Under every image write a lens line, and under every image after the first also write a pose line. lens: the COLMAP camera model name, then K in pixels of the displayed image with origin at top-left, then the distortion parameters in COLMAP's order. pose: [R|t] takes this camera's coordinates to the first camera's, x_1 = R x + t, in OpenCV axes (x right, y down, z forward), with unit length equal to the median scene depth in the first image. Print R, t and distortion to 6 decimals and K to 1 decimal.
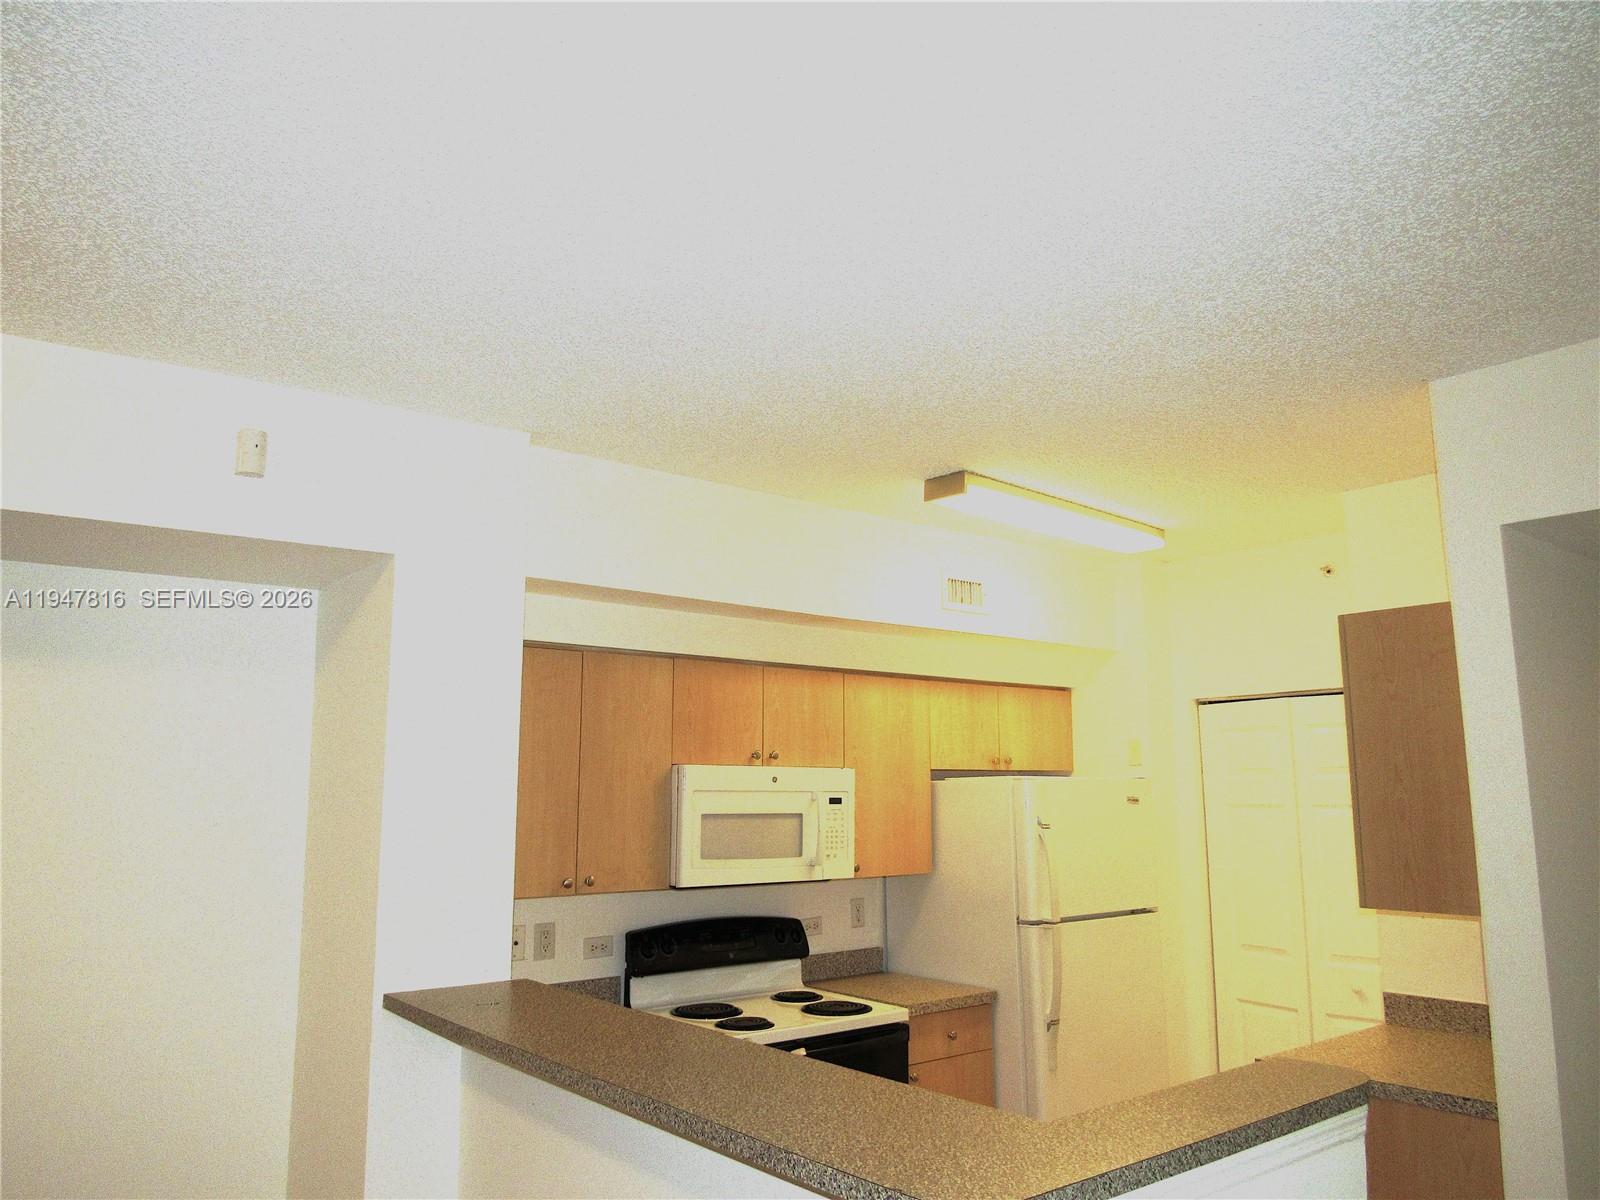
lens RADIAL K [[1138.8, 0, 794.9], [0, 1138.8, 605.1], [0, 0, 1]] dist [-0.008800, -0.000290]
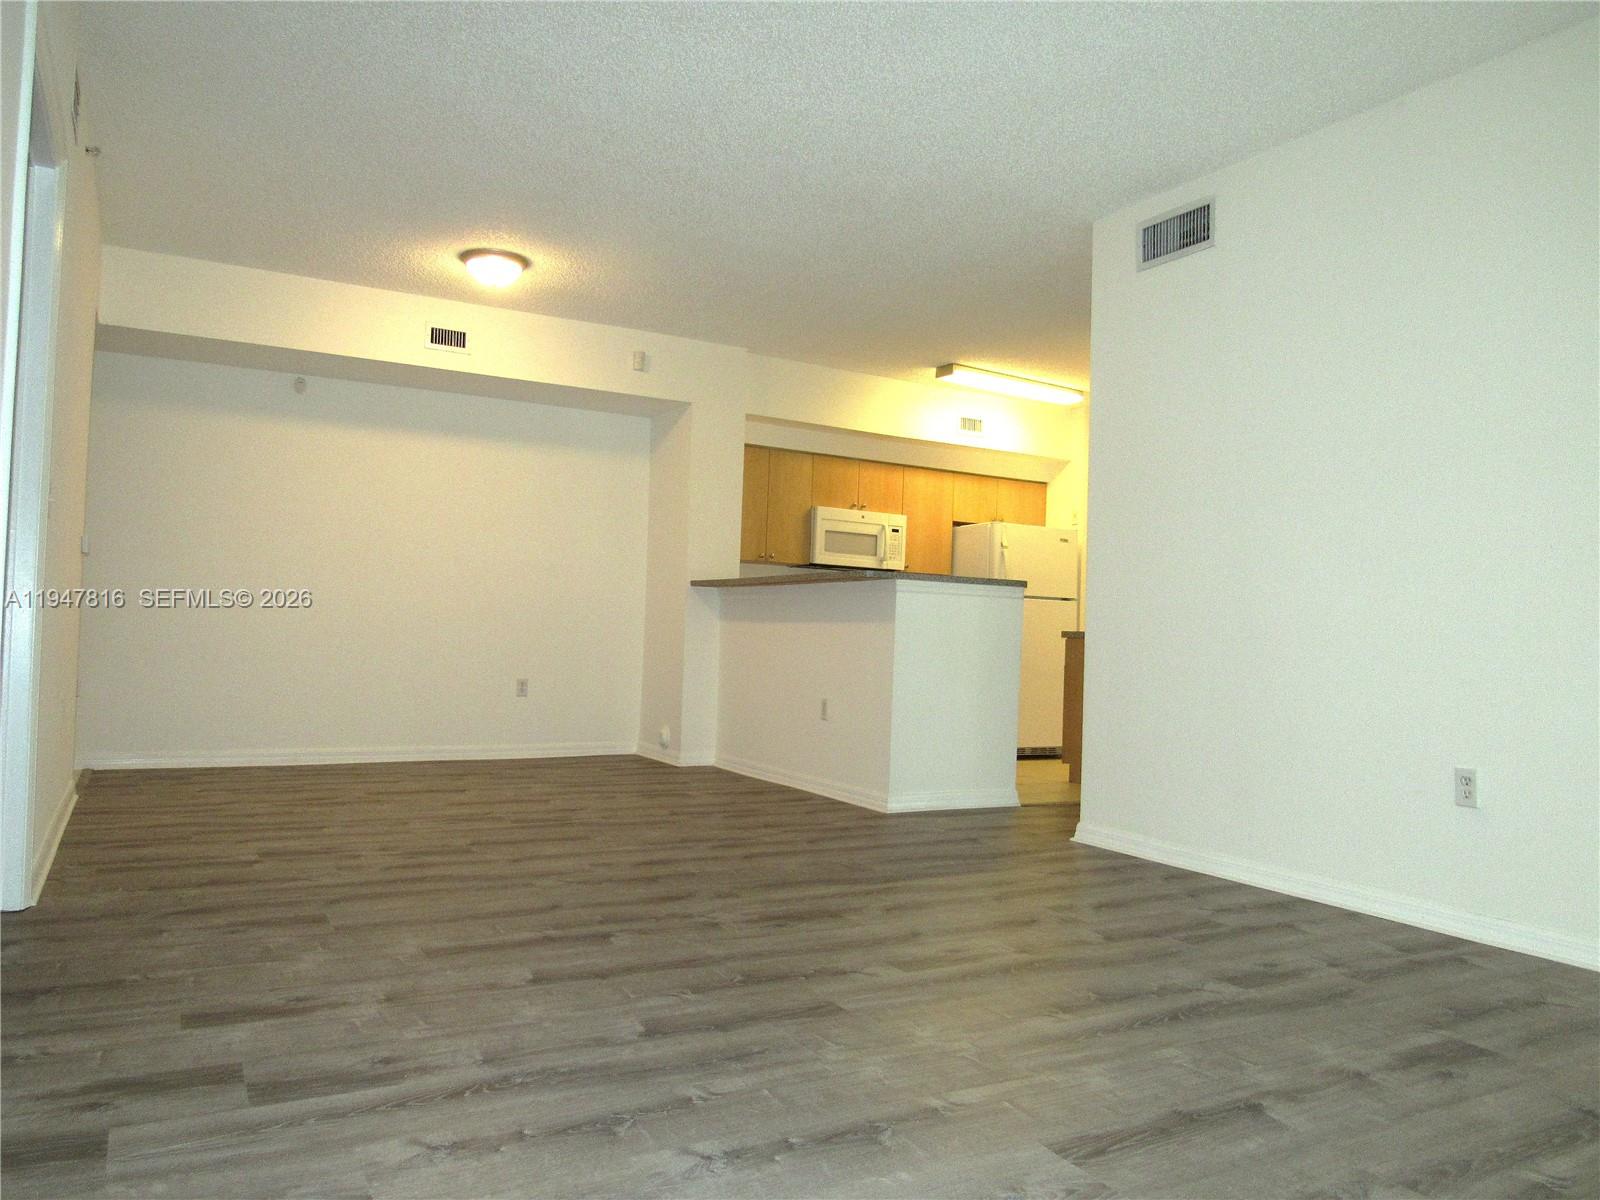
lens RADIAL K [[1138.8, 0, 798.5], [0, 1138.8, 595.6], [0, 0, 1]] dist [-0.008800, -0.000290]
pose [[0.987790, 0.029291, -0.153014, 0.178809], [-0.010469, 0.992426, 0.122393, 0.044694], [0.155440, -0.119297, 0.980615, -0.995857]]
